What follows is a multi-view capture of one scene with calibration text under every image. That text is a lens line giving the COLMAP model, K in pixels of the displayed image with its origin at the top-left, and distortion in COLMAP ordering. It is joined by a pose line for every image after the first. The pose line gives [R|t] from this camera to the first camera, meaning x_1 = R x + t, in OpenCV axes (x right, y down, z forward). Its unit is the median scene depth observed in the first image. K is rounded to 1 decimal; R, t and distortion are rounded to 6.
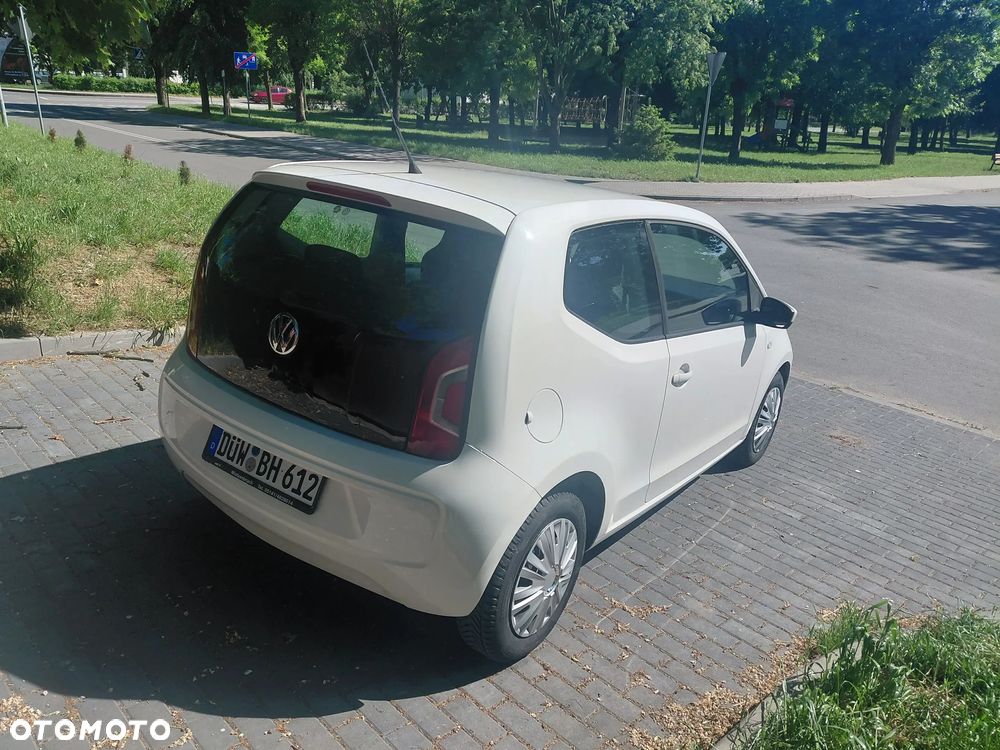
lens RADIAL K [[800.6, 0, 469.8], [0, 800.6, 387.1], [0, 0, 1]] dist [0.010819, -0.058718]
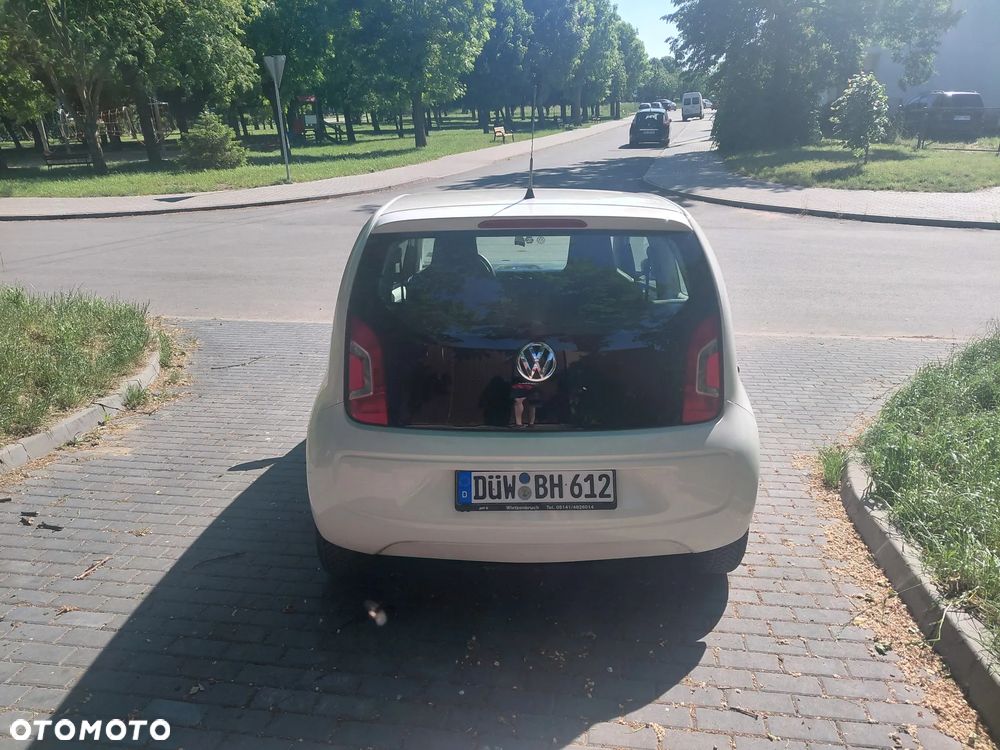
lens RADIAL K [[826.2, 0, 500.0], [0, 826.2, 375.0], [0, 0, 1]] dist [0.070566, -0.190934]
pose [[0.764413, -0.263410, 0.588462, -0.494715], [0.273610, 0.959001, 0.073852, -0.077061], [-0.583789, 0.104555, 0.805145, 0.076311]]
